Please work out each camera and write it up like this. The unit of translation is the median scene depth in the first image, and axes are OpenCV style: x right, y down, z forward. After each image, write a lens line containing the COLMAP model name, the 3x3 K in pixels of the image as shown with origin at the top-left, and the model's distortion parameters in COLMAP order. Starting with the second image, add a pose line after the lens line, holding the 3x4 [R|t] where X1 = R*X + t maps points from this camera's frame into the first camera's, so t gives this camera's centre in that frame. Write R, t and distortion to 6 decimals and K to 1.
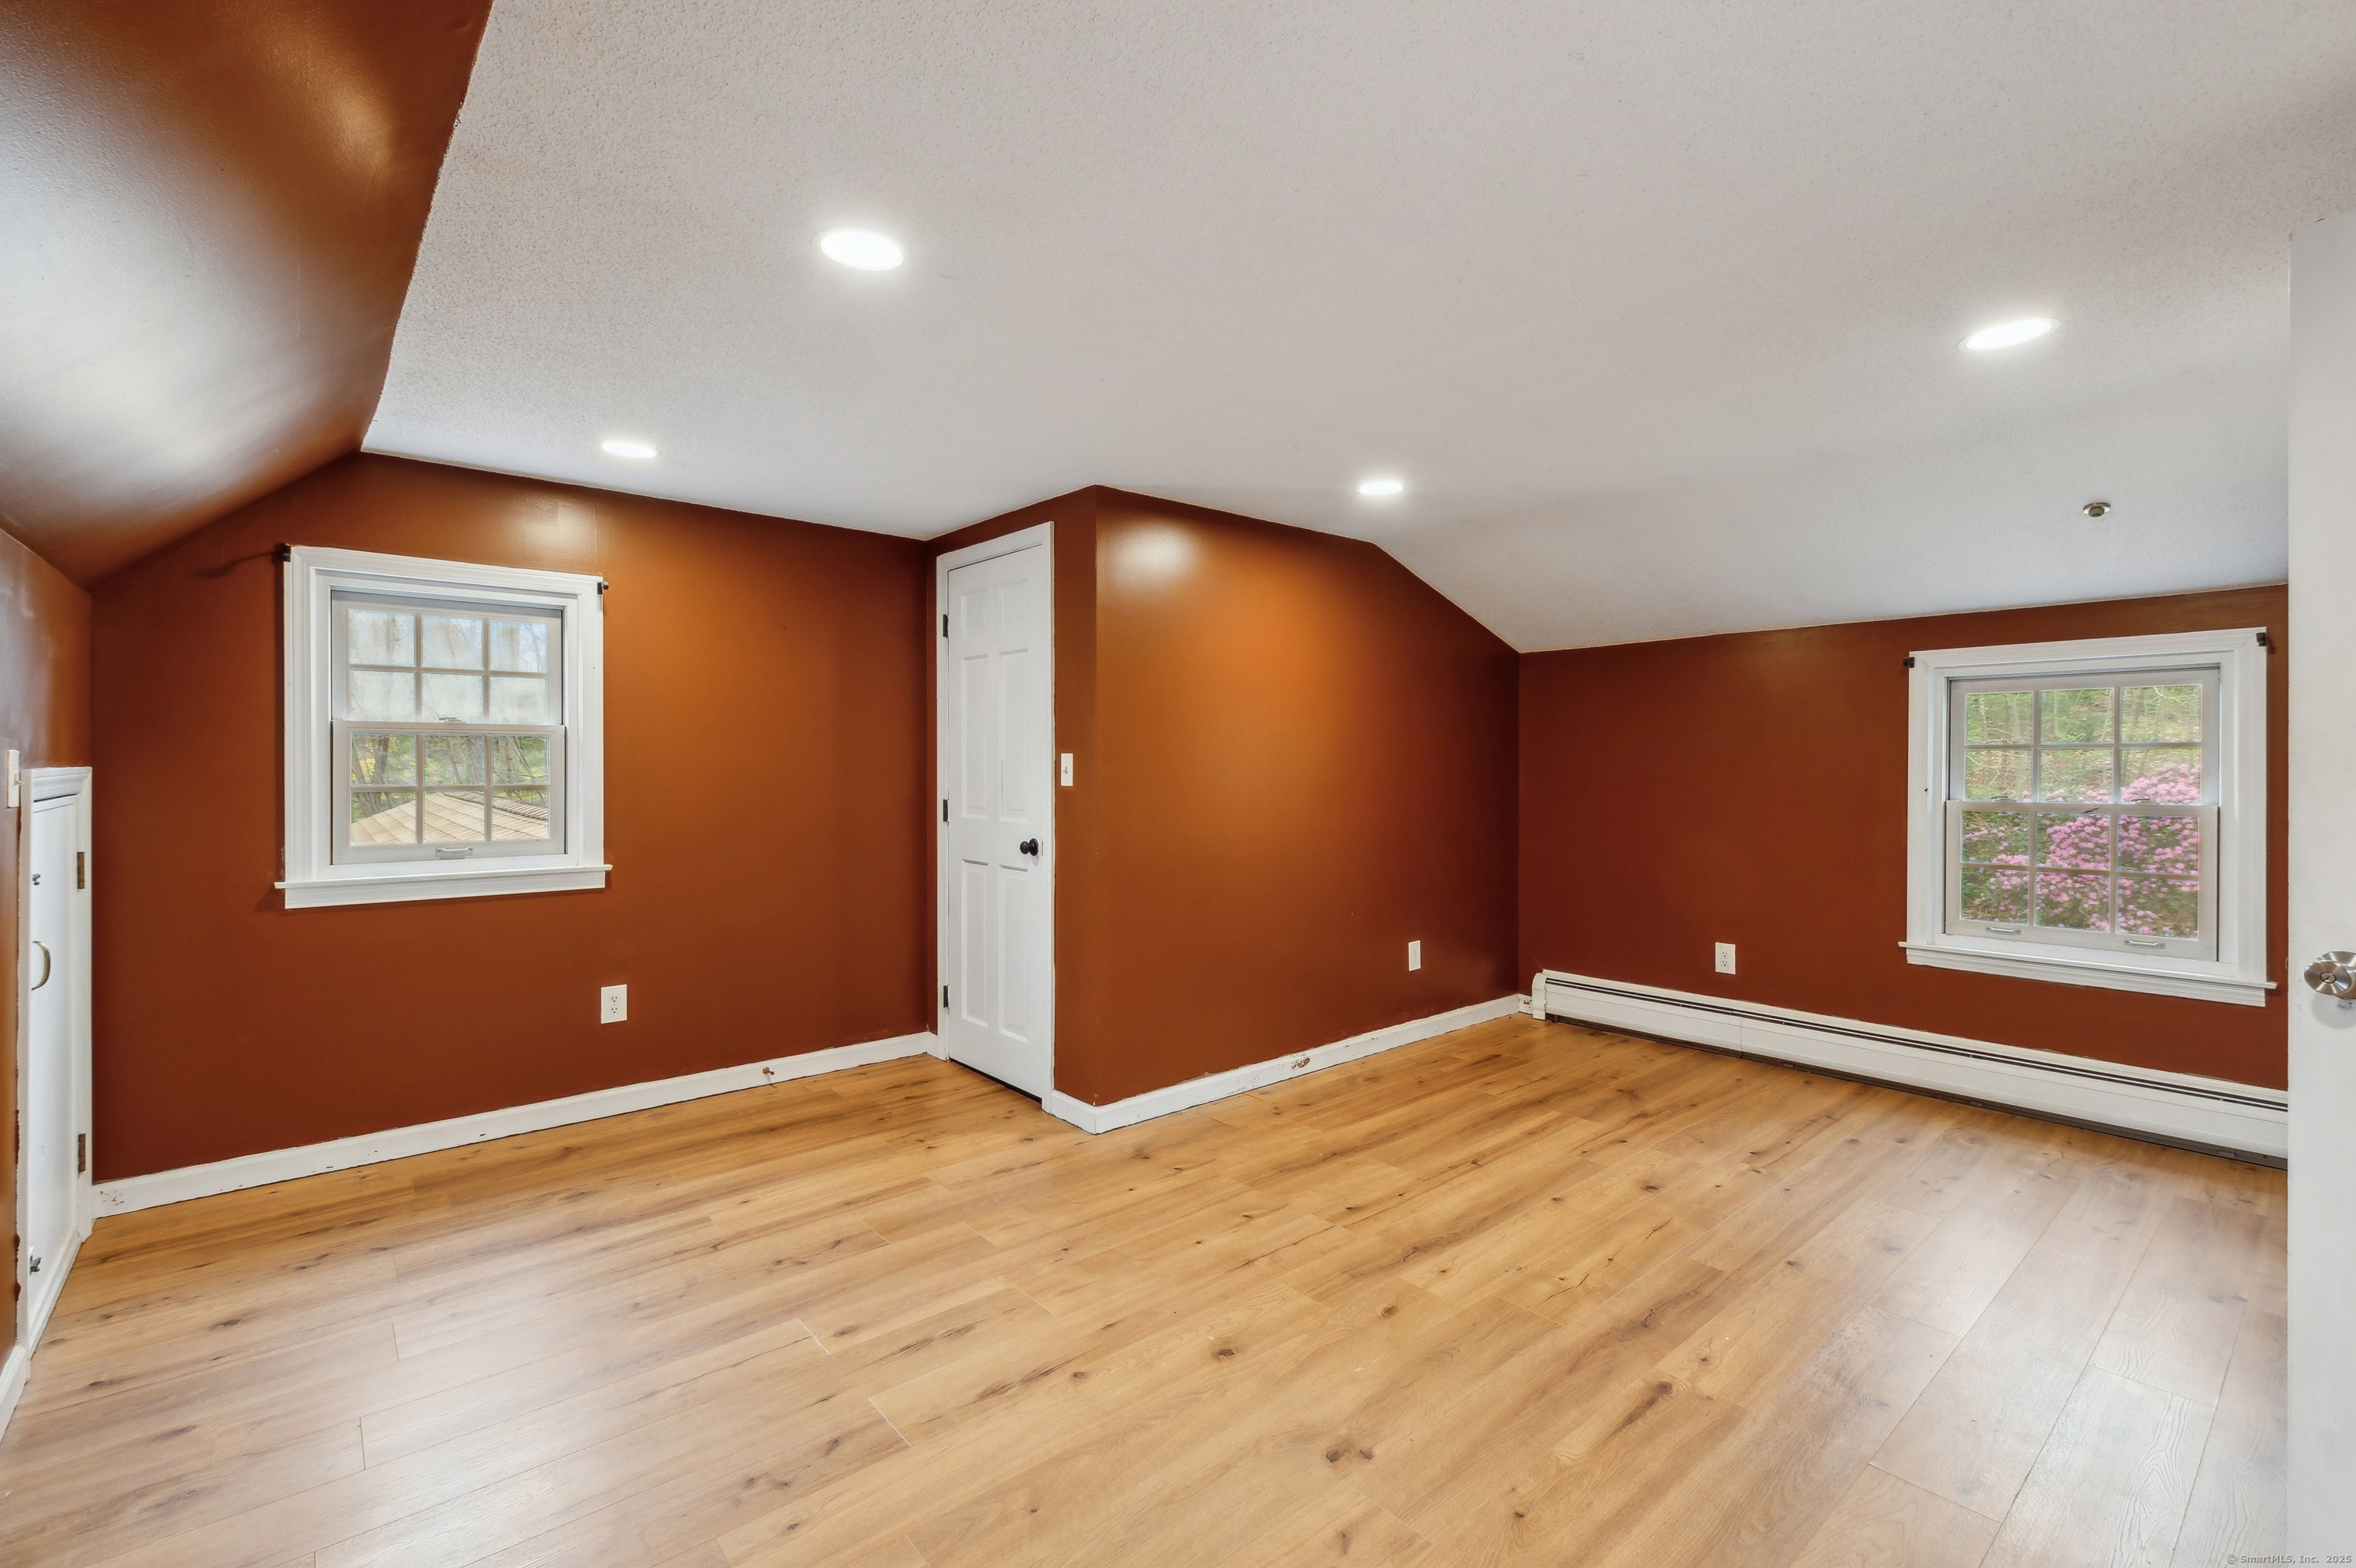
lens RADIAL K [[1030.2, 0, 1178.1], [0, 1030.2, 760.9], [0, 0, 1]] dist [0.011078, -0.013420]
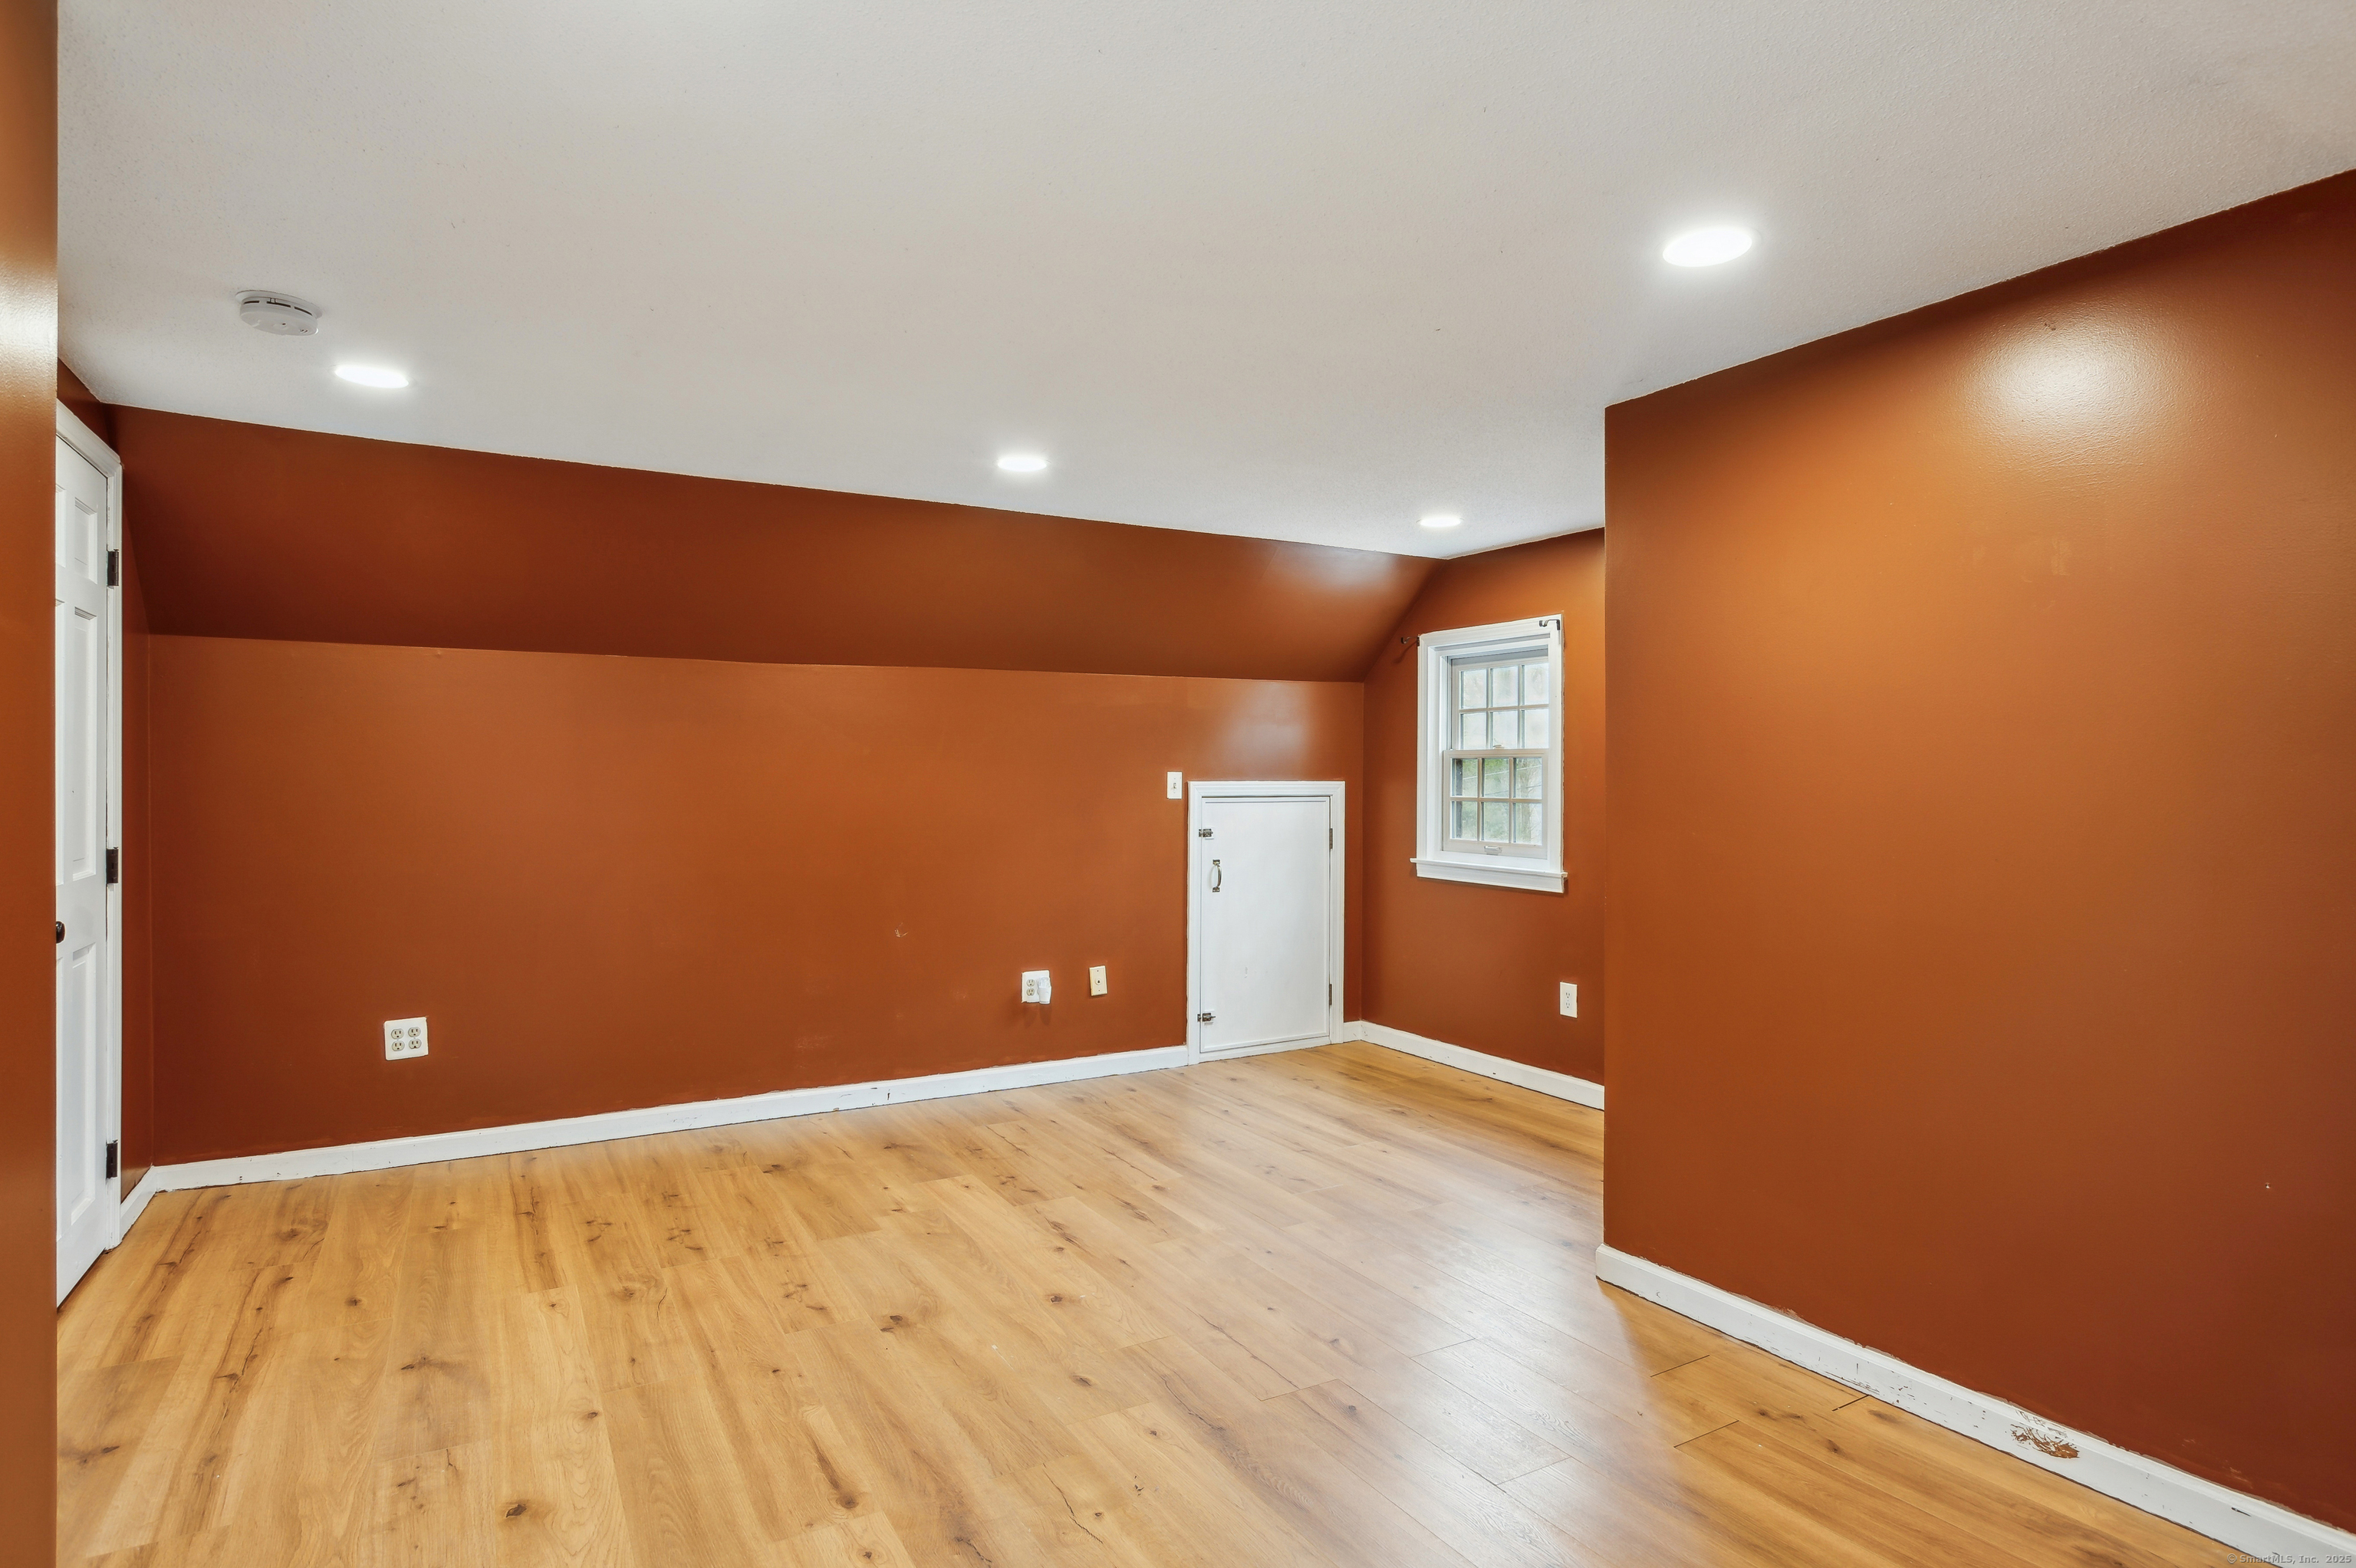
lens RADIAL K [[1212.9, 0, 1178.0], [0, 1212.9, 784.0], [0, 0, 1]] dist [-0.002744, -0.027601]
pose [[-0.175146, 0.002496, -0.984539, 1.145541], [-0.000985, 0.999996, 0.002711, 0.004268], [0.984542, 0.001445, -0.175143, 1.174250]]
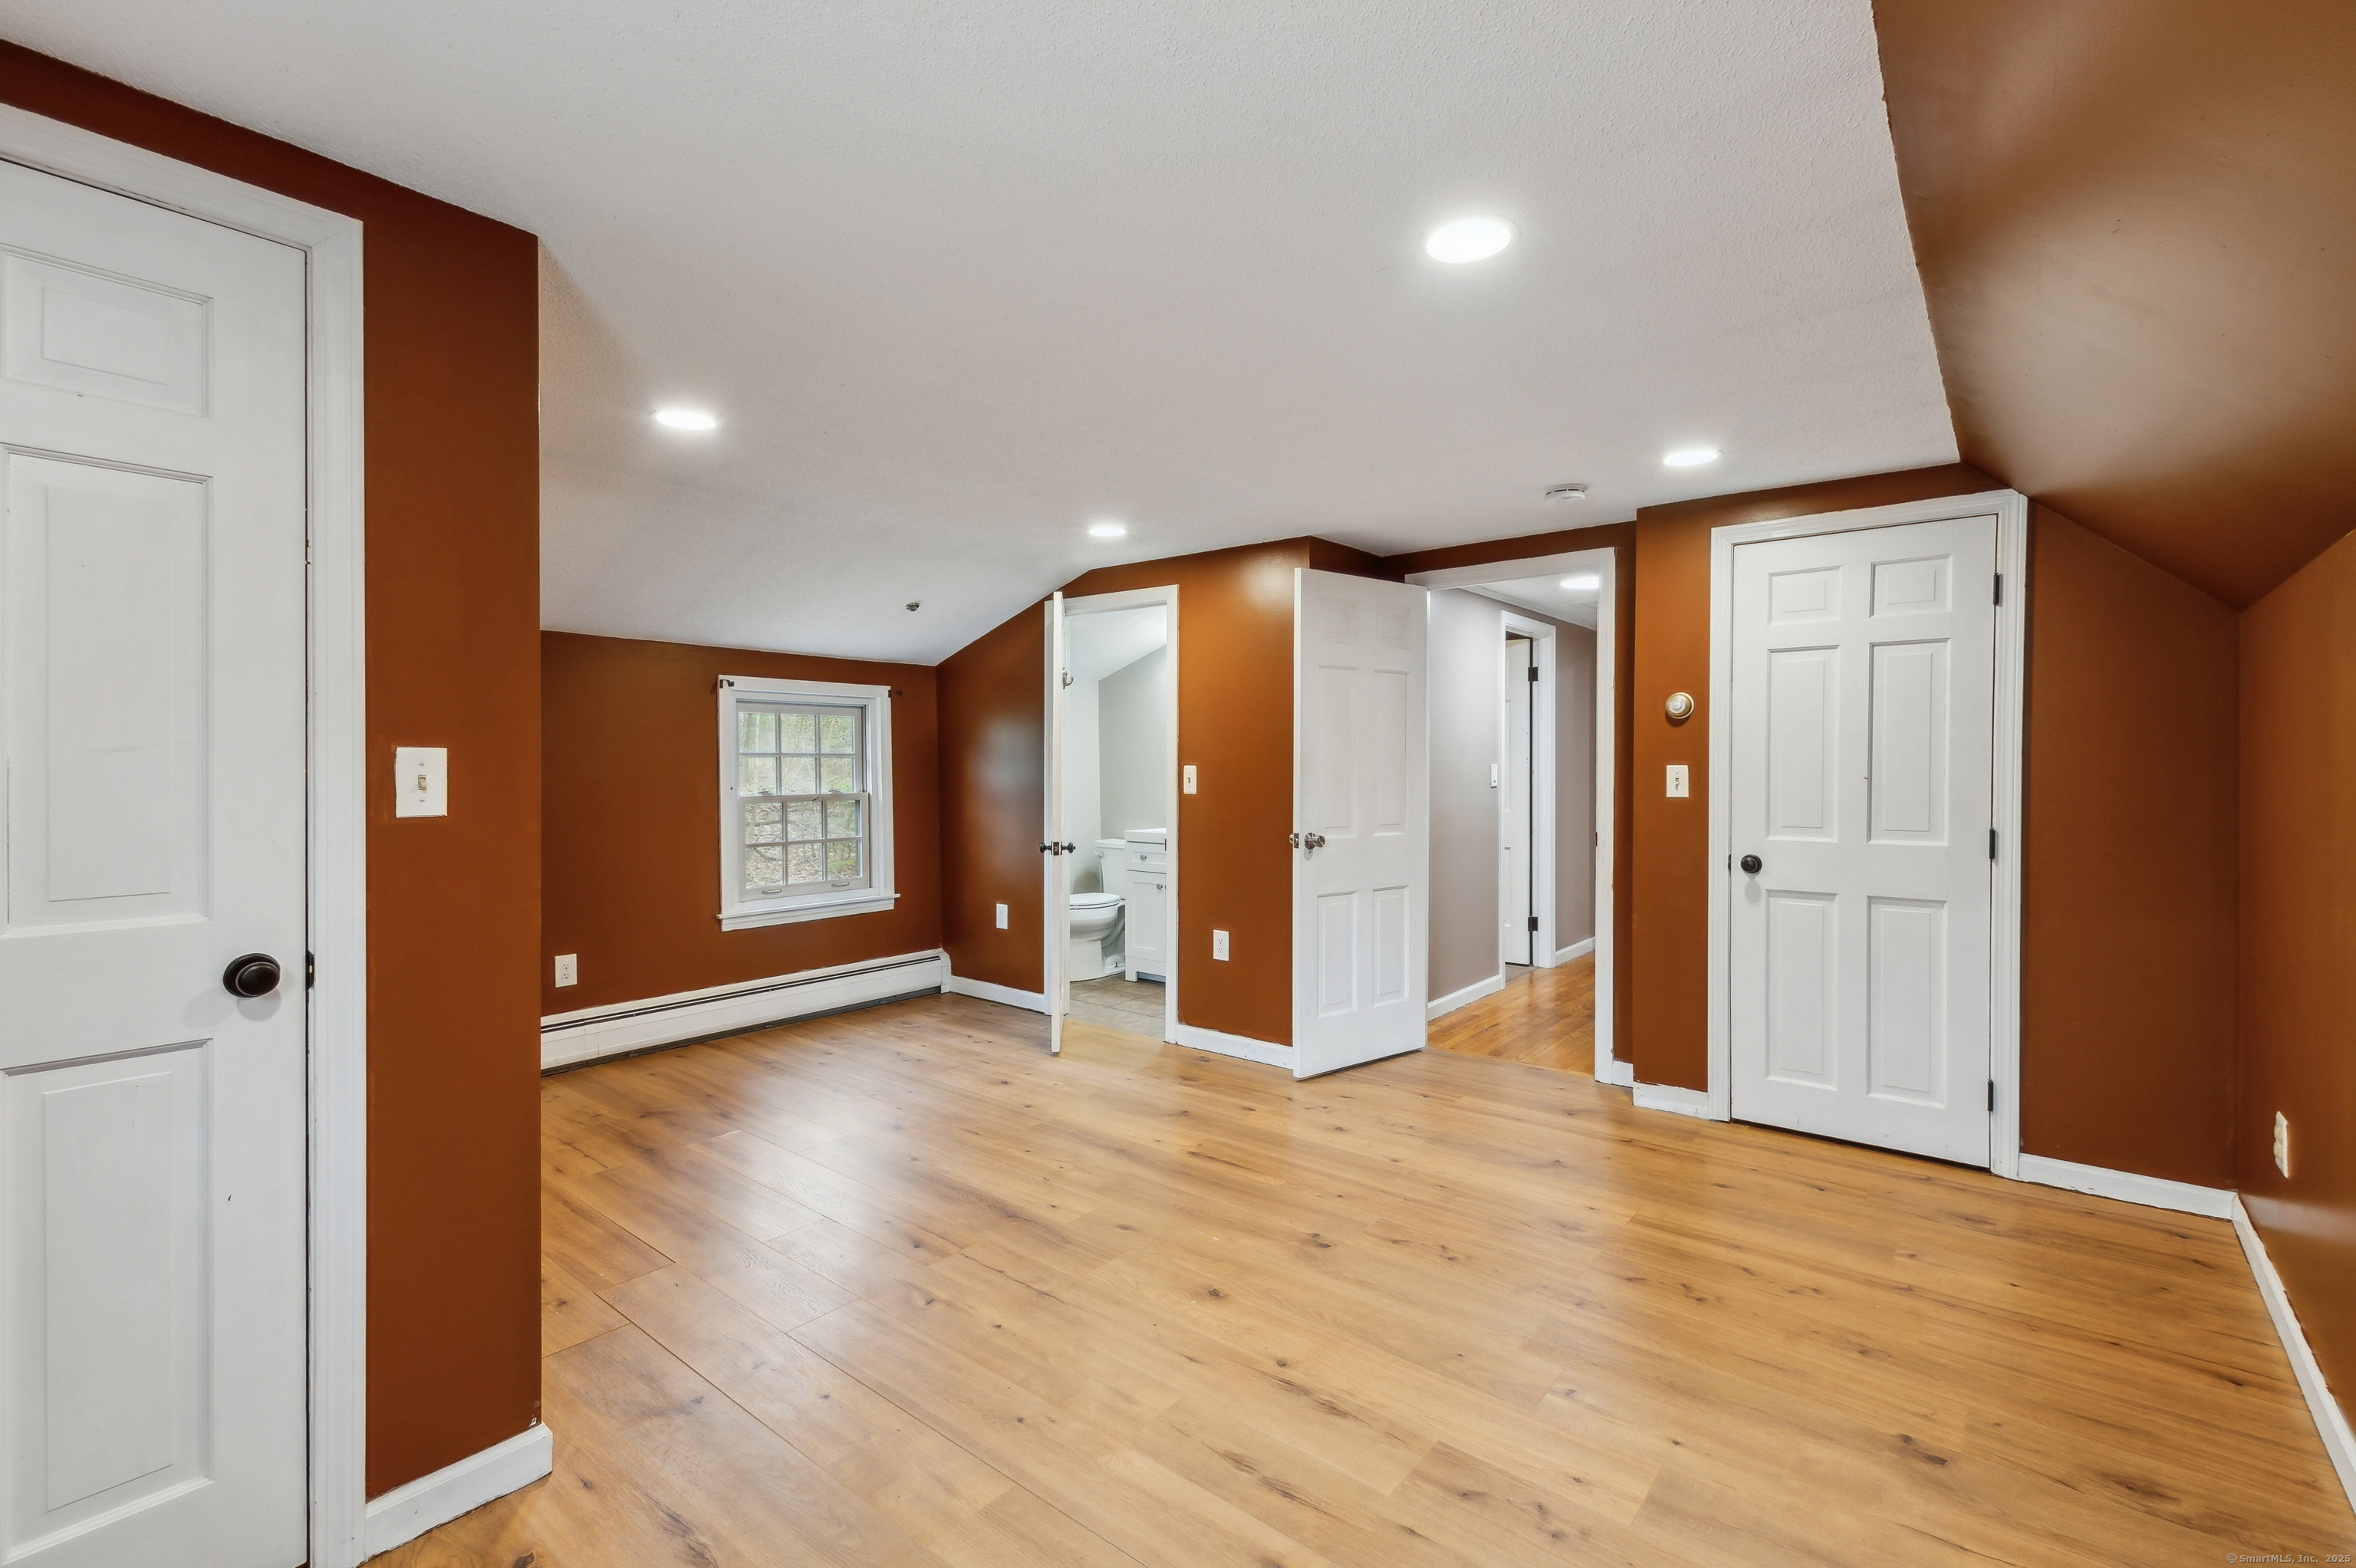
lens RADIAL K [[1029.4, 0, 1176.2], [0, 1029.4, 771.7], [0, 0, 1]] dist [0.001028, 0.000183]
pose [[-0.181144, -0.007991, 0.983424, -0.901457], [-0.001863, 0.999968, 0.007783, -0.003981], [-0.983455, -0.000422, -0.181153, 1.072732]]
